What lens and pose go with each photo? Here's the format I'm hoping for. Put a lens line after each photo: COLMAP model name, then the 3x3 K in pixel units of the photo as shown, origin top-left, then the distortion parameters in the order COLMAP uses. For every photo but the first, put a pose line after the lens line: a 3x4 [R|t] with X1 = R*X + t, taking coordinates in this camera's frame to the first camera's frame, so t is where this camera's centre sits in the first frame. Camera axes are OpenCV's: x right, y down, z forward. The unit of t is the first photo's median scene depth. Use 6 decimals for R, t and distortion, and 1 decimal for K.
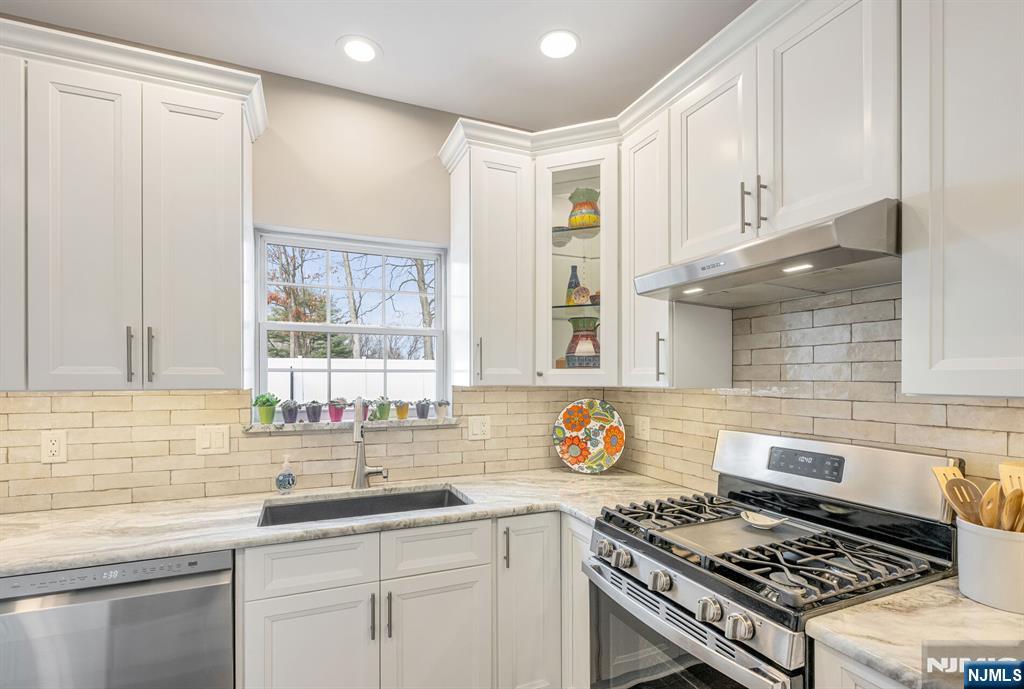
lens RADIAL K [[483.5, 0, 513.3], [0, 483.5, 377.7], [0, 0, 1]] dist [-0.001285, -0.000829]
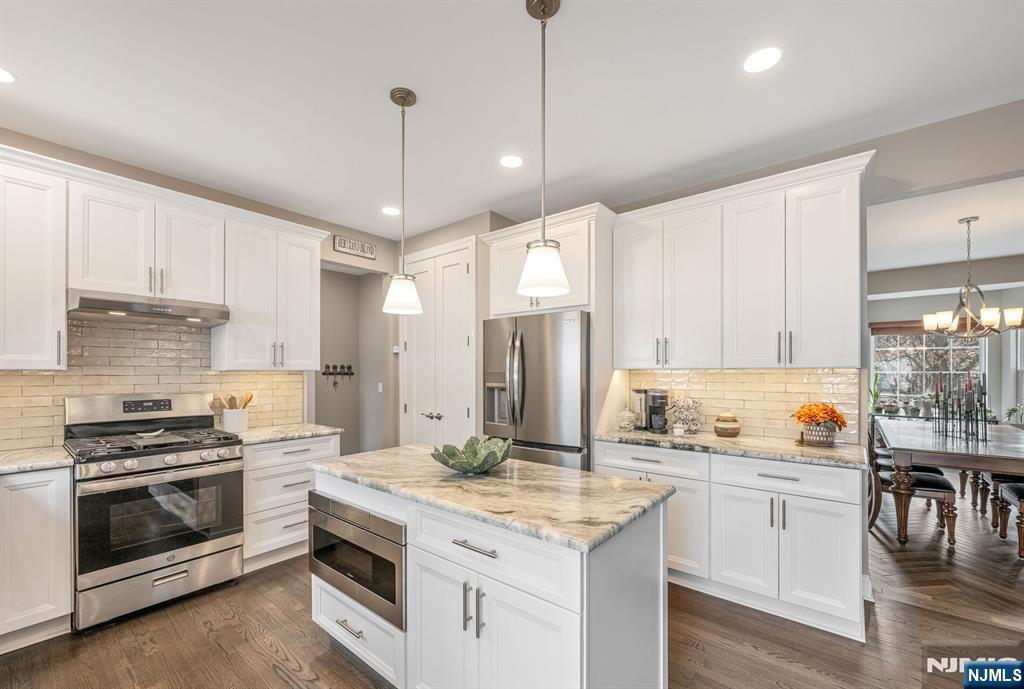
lens RADIAL K [[418.9, 0, 508.9], [0, 418.9, 371.3], [0, 0, 1]] dist [-0.001373, 0.000086]
pose [[-0.458897, 0.003394, 0.888483, -1.213908], [0.002570, 0.999994, -0.002492, 0.027970], [-0.888486, 0.001140, -0.458903, 0.323828]]
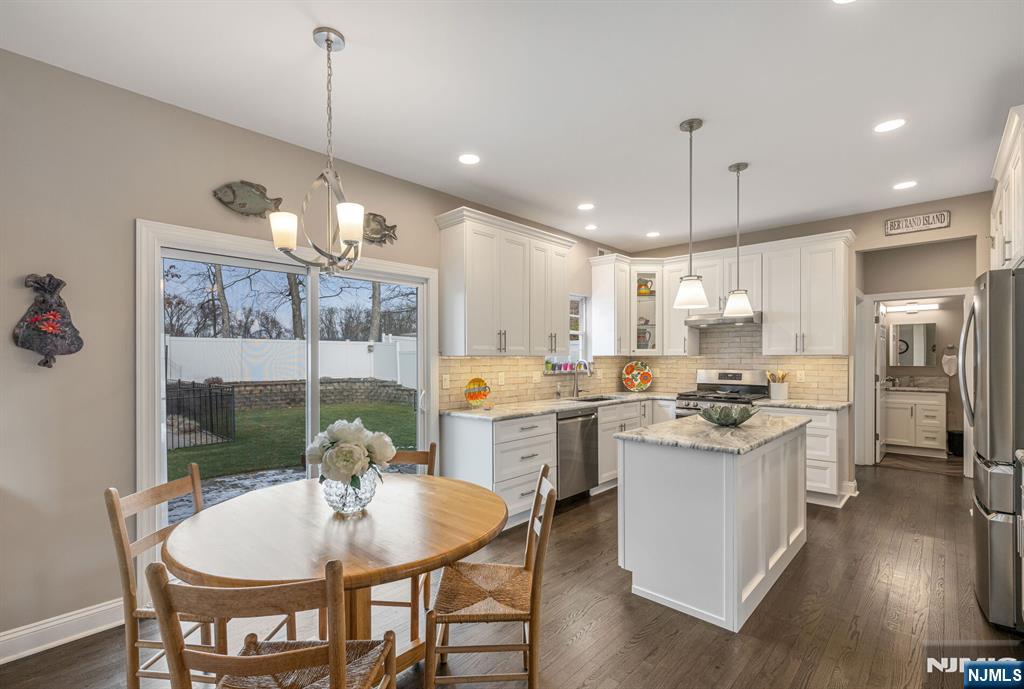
lens RADIAL K [[466.3, 0, 511.3], [0, 466.3, 360.4], [0, 0, 1]] dist [-0.000797, -0.000077]
pose [[0.917605, -0.004229, 0.397471, -1.569776], [0.002193, 0.999982, 0.005576, 0.027923], [-0.397488, -0.004245, 0.917598, -1.049504]]
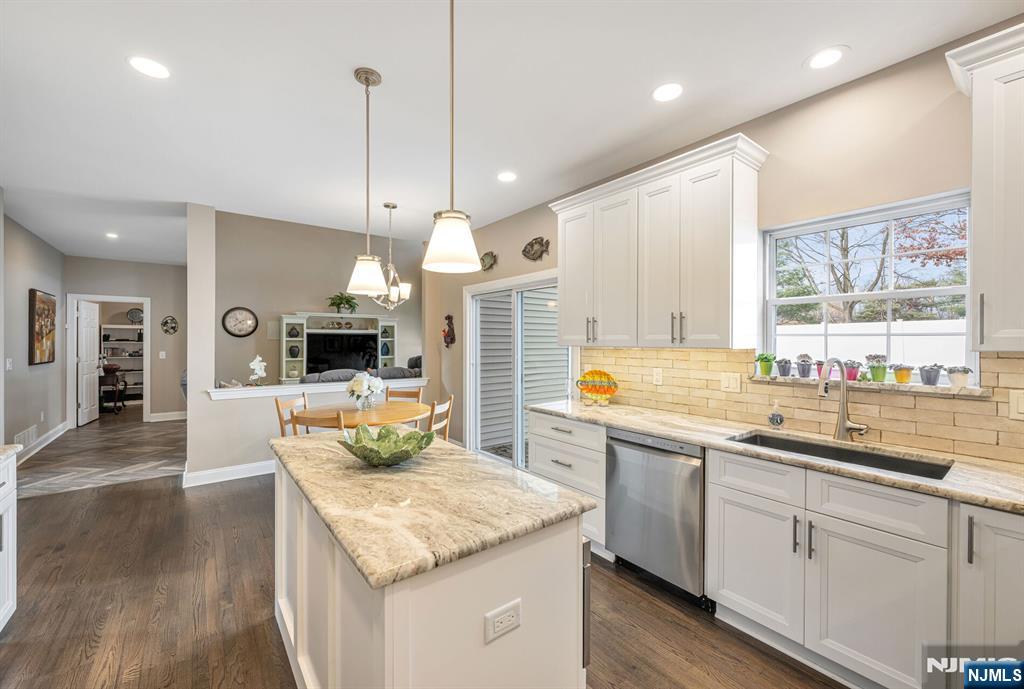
lens RADIAL K [[407.8, 0, 512.0], [0, 407.8, 344.5], [0, 0, 1]] dist [-0.012389, -0.000198]
pose [[0.246236, 0.009821, -0.969160, 0.400417], [-0.002313, 0.999952, 0.009545, 0.000770], [0.969207, -0.000108, 0.246247, 0.031582]]
